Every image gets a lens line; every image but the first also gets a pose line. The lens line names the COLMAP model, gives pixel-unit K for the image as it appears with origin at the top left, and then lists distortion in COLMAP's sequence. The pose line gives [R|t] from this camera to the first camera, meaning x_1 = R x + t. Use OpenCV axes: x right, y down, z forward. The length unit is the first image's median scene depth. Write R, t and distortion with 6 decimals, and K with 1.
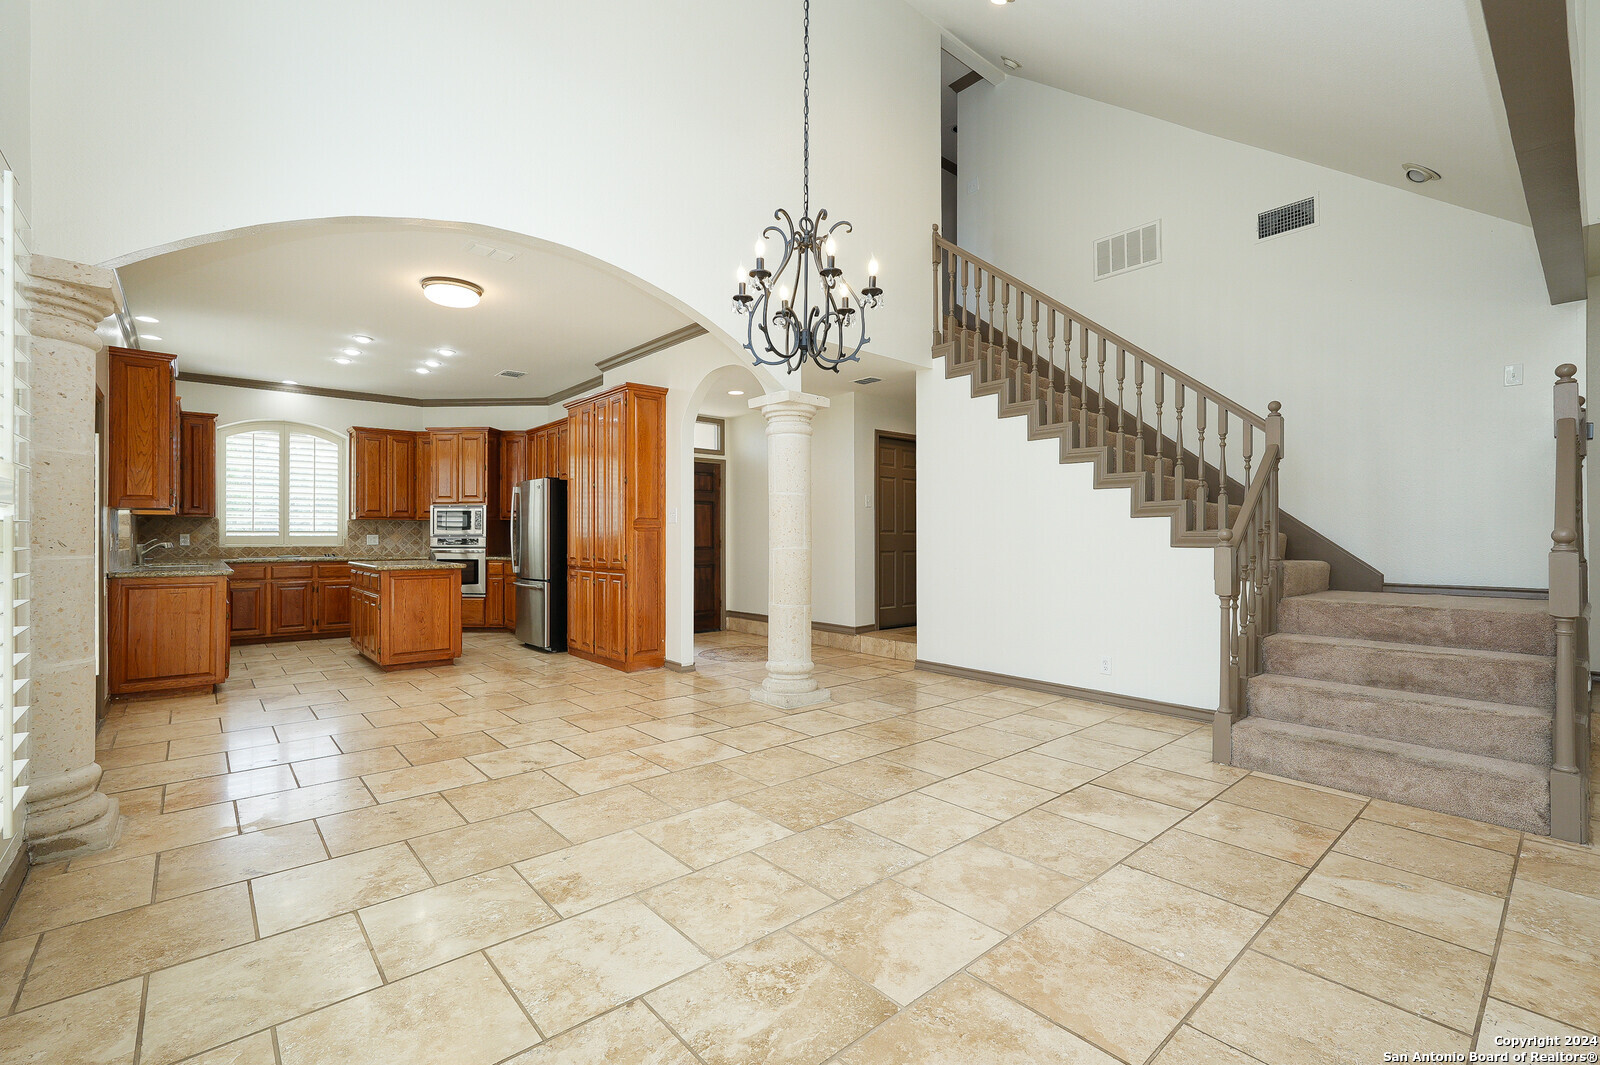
lens RADIAL K [[697.6, 0, 808.1], [0, 697.6, 535.0], [0, 0, 1]] dist [-0.002781, 0.000339]
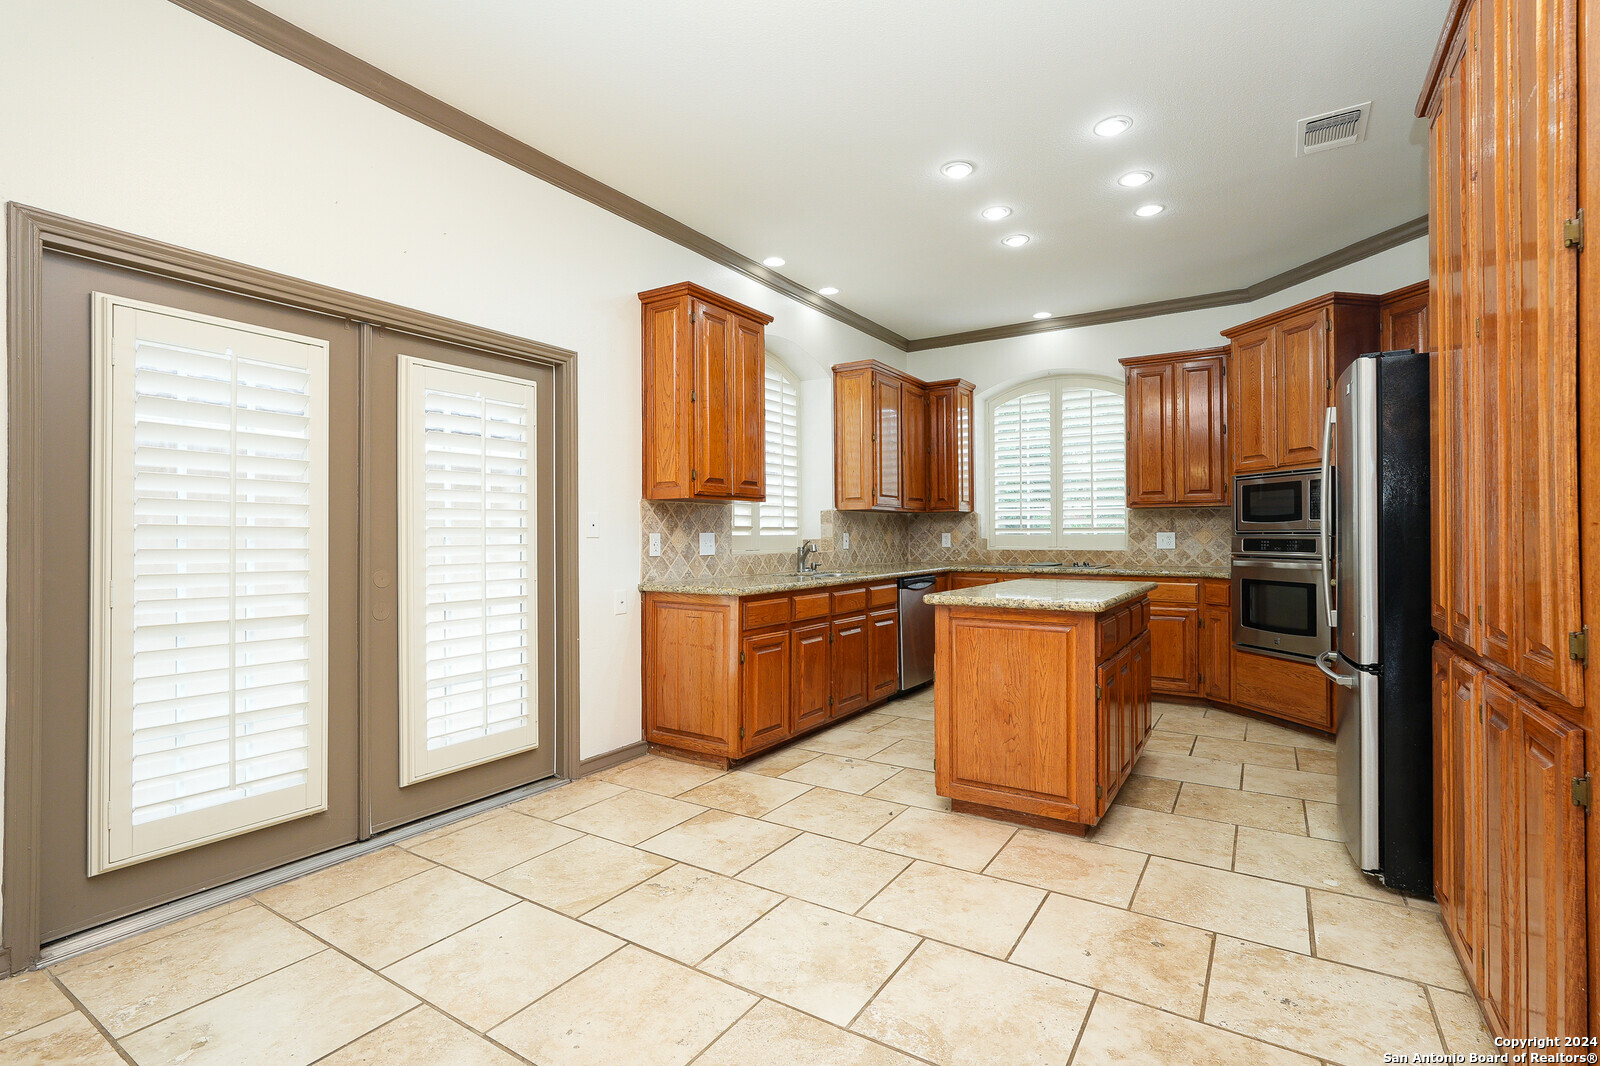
lens RADIAL K [[741.9, 0, 800.0], [0, 741.9, 533.0], [0, 0, 1]] dist [0.000828, 0.000344]
pose [[0.276076, -0.005162, -0.961122, -0.155548], [0.004469, 0.999982, -0.004087, 0.002502], [0.961125, -0.003167, 0.276094, 0.909803]]
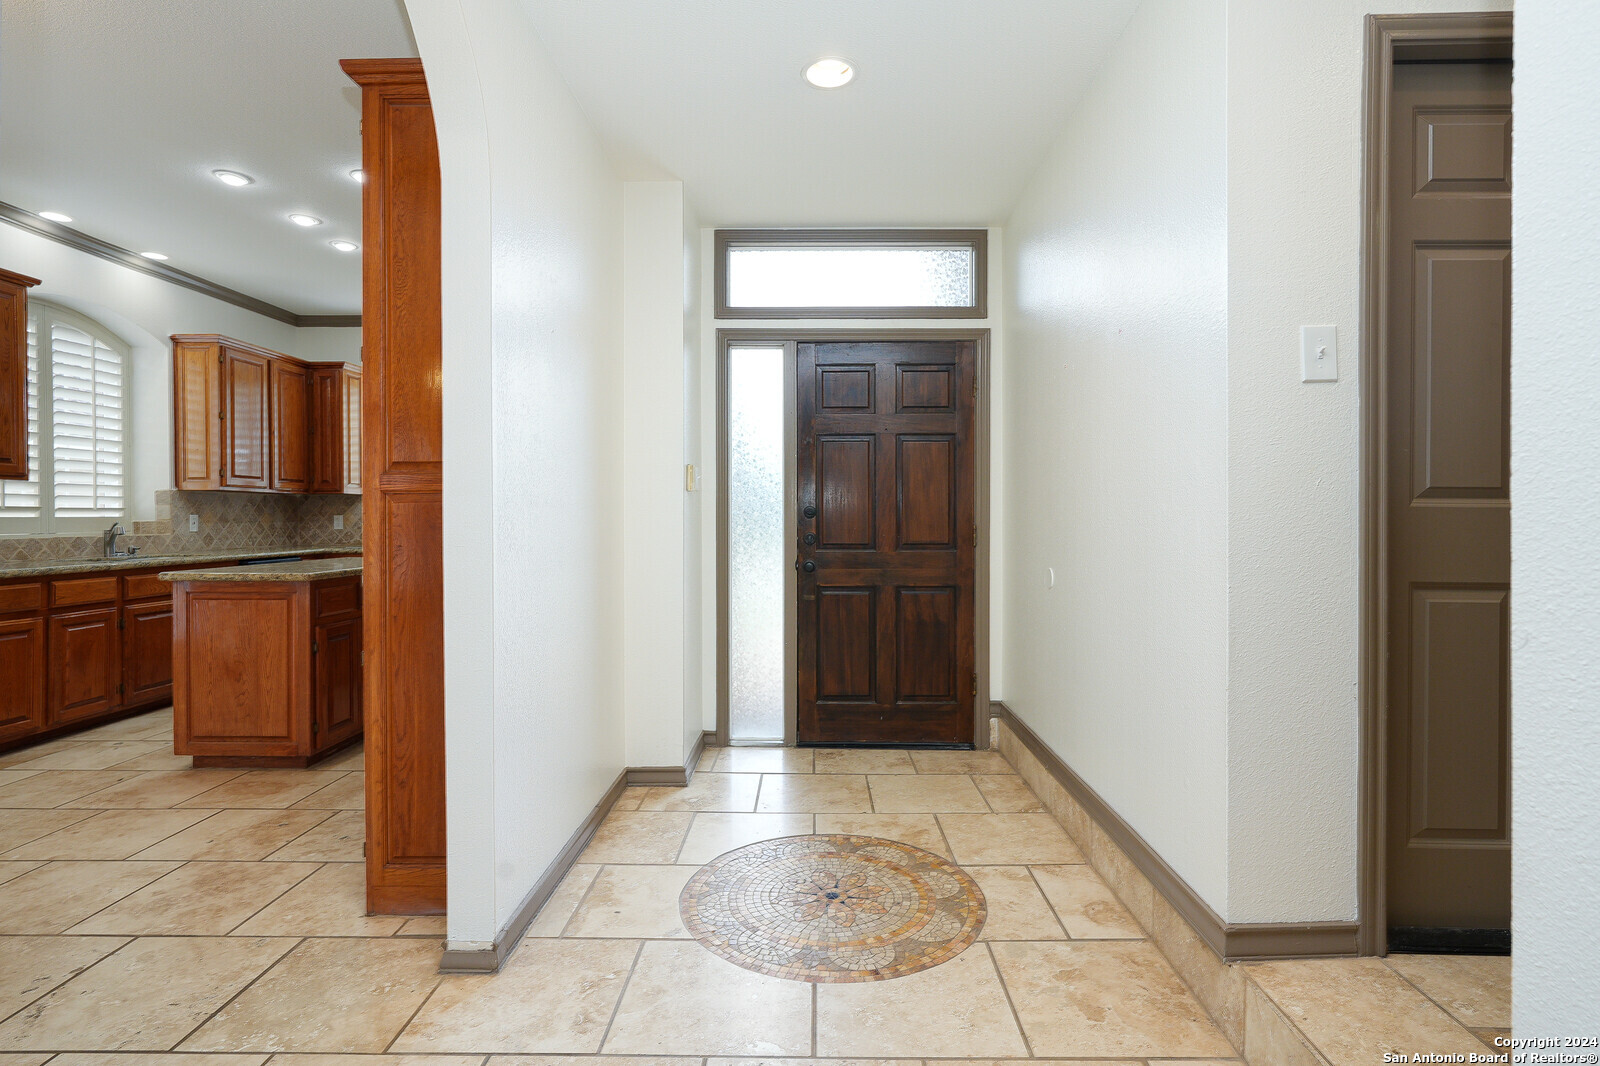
lens RADIAL K [[787.4, 0, 799.6], [0, 787.4, 523.0], [0, 0, 1]] dist [-0.001453, 0.001175]
pose [[0.738901, 0.004552, -0.673799, 0.191981], [0.000905, 0.999970, 0.007748, 0.002002], [0.673814, -0.006335, 0.738874, 1.048110]]
